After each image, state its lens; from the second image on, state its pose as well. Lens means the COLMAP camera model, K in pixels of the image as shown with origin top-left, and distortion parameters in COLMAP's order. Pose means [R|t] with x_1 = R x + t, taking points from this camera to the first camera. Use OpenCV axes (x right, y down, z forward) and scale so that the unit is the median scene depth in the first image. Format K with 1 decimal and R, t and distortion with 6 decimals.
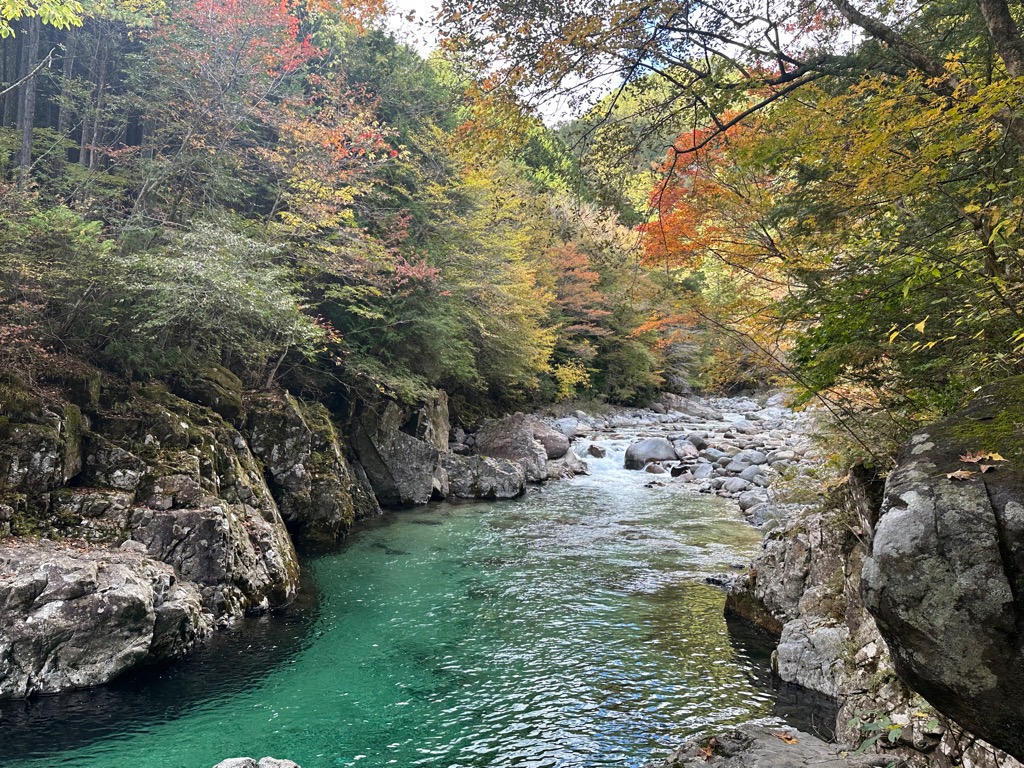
lens RADIAL K [[741.8, 0, 512.0], [0, 741.8, 384.0], [0, 0, 1]] dist [0.031098, -0.028125]
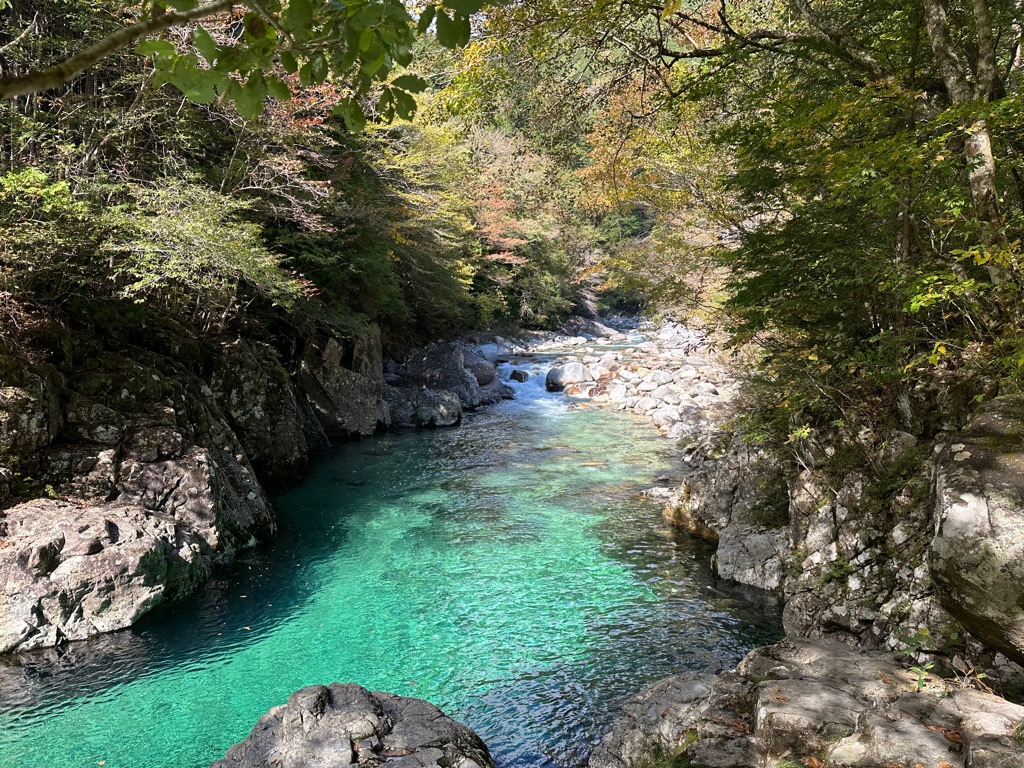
lens RADIAL K [[717.4, 0, 512.0], [0, 717.4, 384.0], [0, 0, 1]] dist [0.009863, -0.001040]
pose [[0.990802, -0.034681, 0.130796, -0.089811], [0.019832, 0.993378, 0.113168, -0.041497], [-0.133855, -0.109533, 0.984929, -0.044659]]
